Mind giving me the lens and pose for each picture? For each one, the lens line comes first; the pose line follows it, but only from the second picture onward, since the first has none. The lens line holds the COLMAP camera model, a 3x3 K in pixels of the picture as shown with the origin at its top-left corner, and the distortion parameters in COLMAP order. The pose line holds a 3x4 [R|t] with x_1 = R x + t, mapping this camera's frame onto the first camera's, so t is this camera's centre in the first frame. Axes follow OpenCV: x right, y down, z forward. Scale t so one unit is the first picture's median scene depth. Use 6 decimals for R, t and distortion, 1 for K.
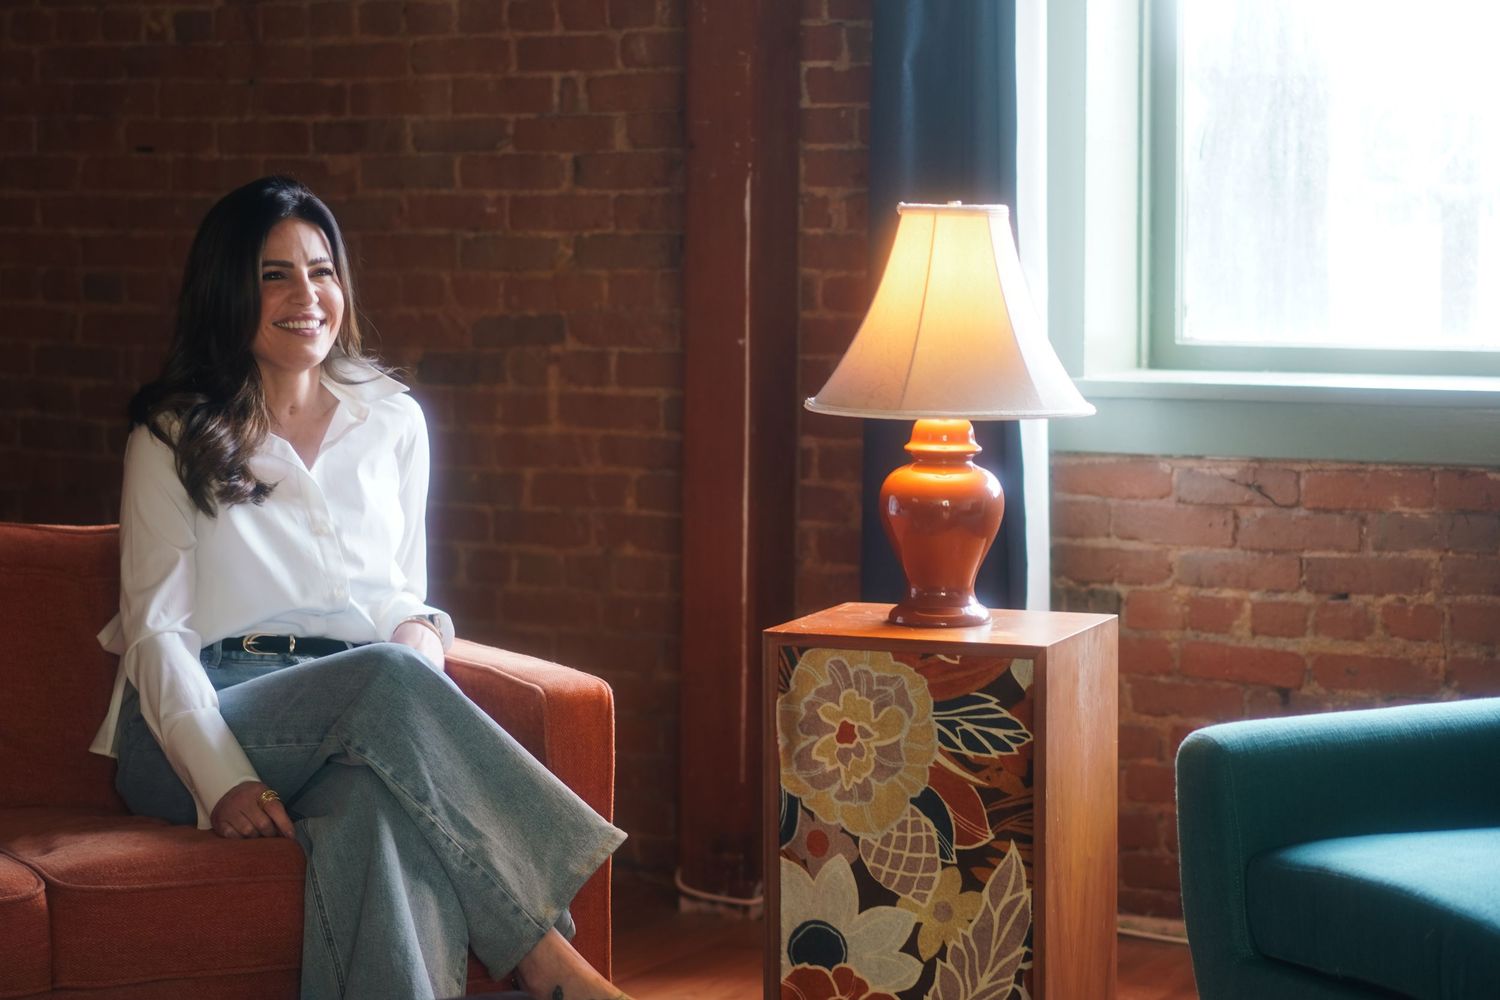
lens RADIAL K [[3480.5, 0, 773.0], [0, 3480.5, 493.3], [0, 0, 1]] dist [-0.005577, 0.561489]
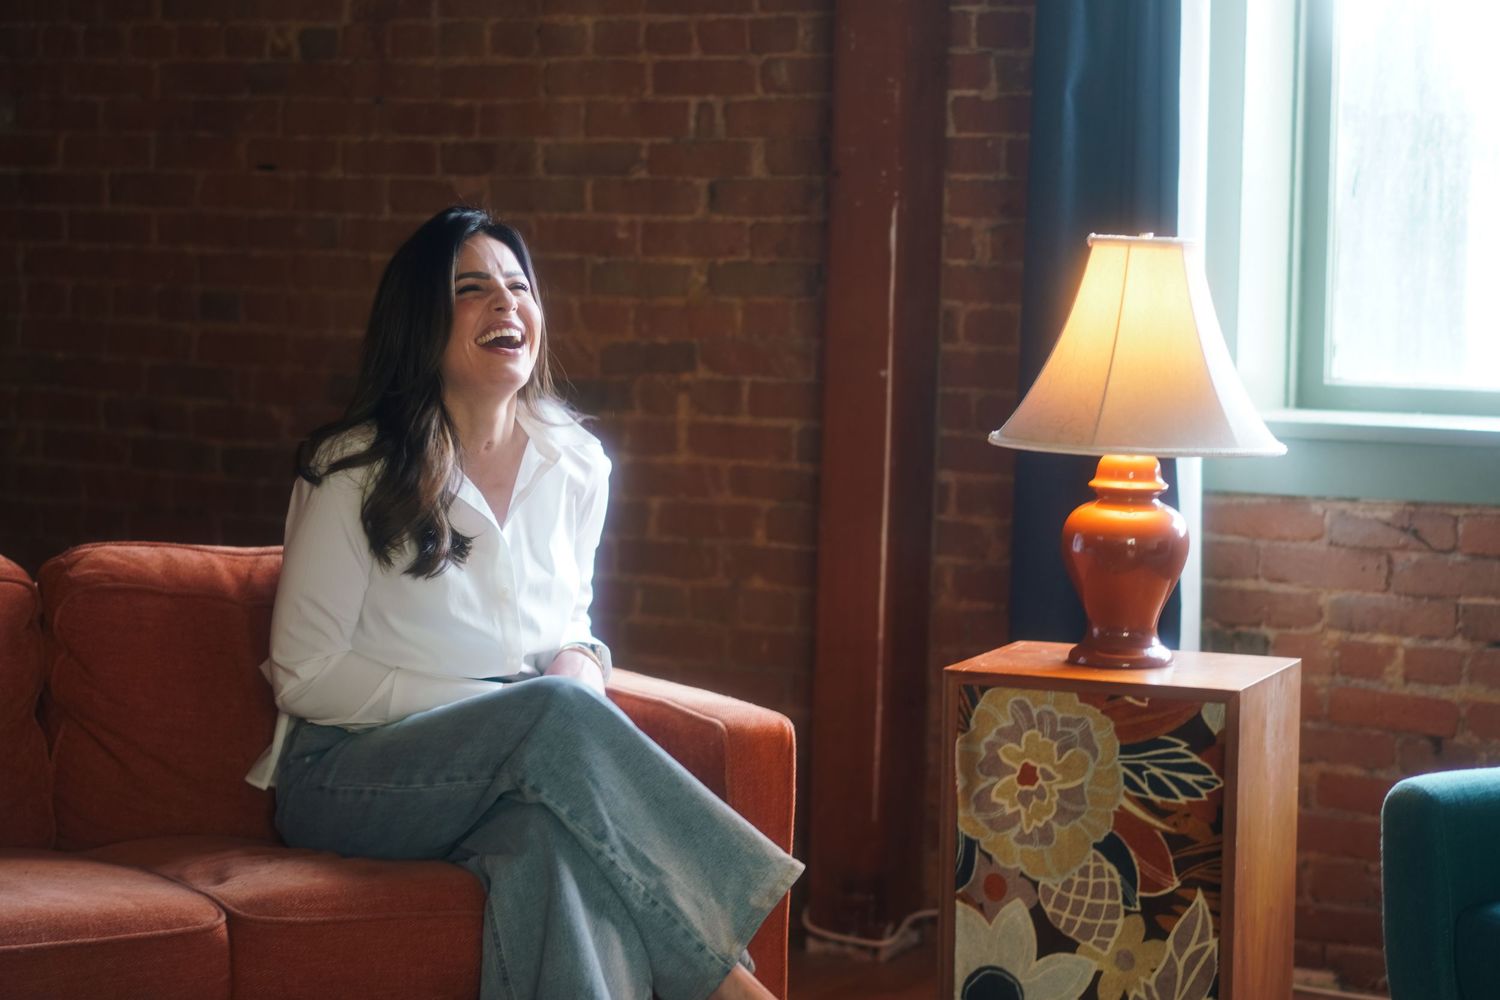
lens RADIAL K [[3480.5, 0, 773.0], [0, 3480.5, 493.3], [0, 0, 1]] dist [-0.005577, 0.561489]
pose [[0.999817, 0.019036, -0.001610, -0.049904], [-0.019051, 0.999771, -0.009738, 0.000698], [0.001425, 0.009767, 0.999951, 0.021866]]
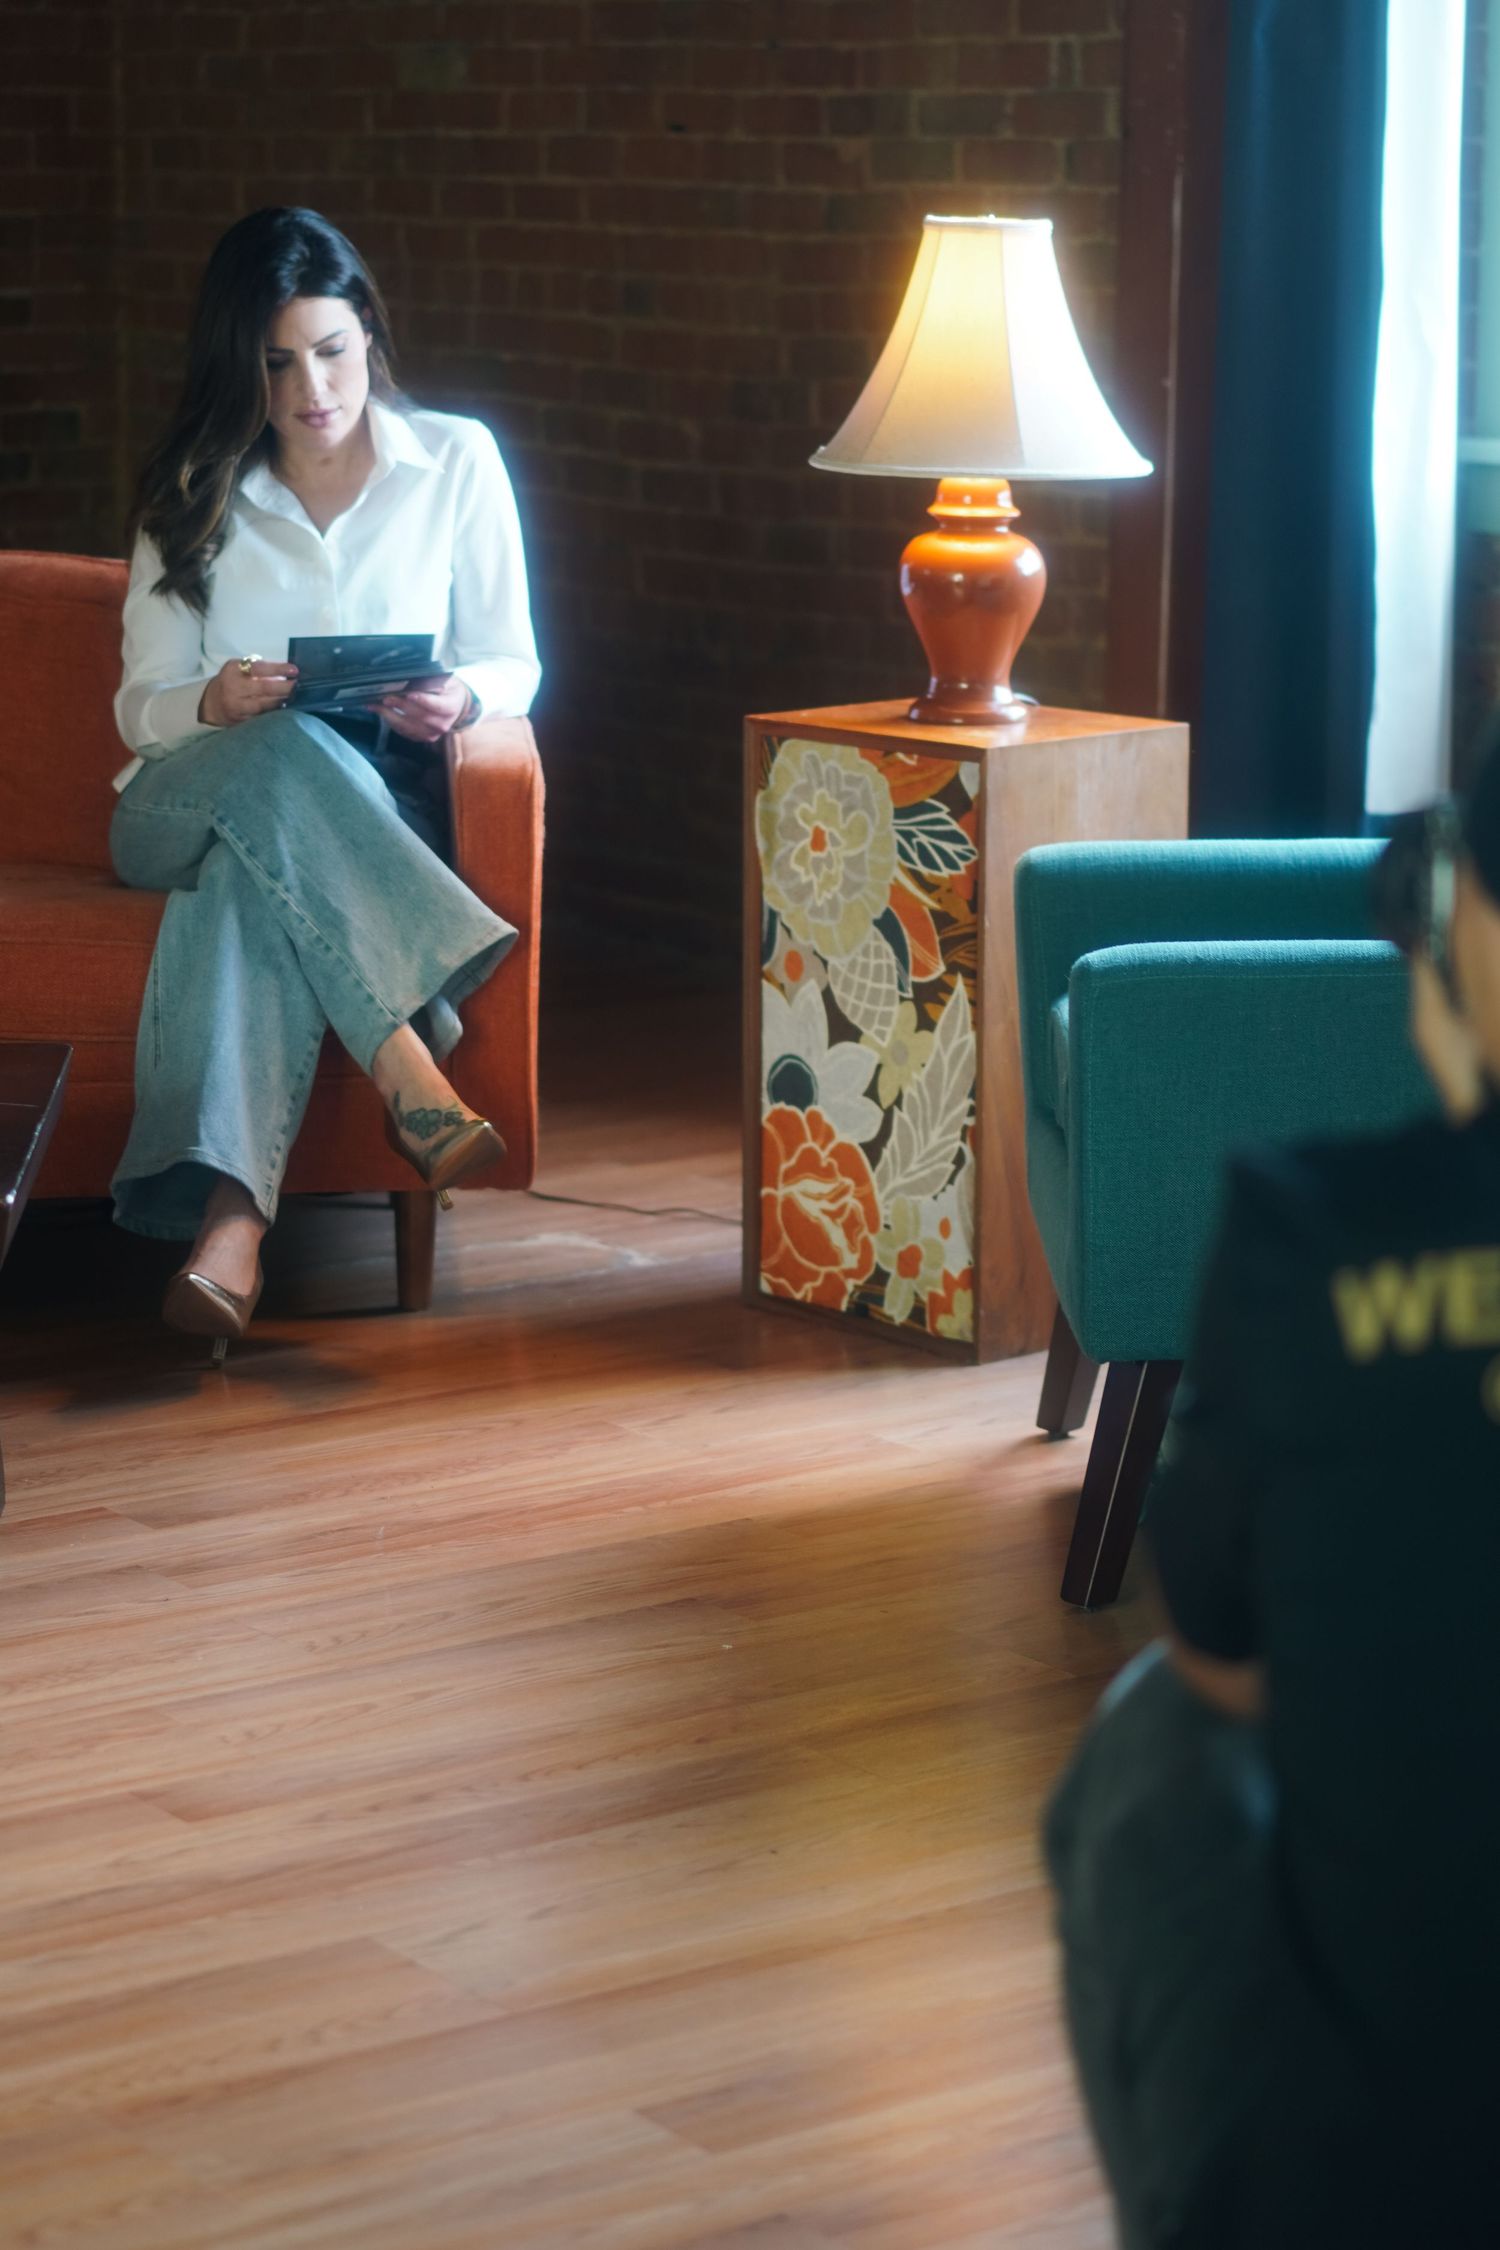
lens RADIAL K [[5158.5, 0, 750.0], [0, 5158.5, 1125.0], [0, 0, 1]] dist [0.191084, -3.052827]
pose [[0.906590, 0.084566, -0.413453, 0.535792], [-0.042093, 0.992951, 0.110796, -0.001992], [0.419908, -0.083043, 0.903759, -0.168738]]
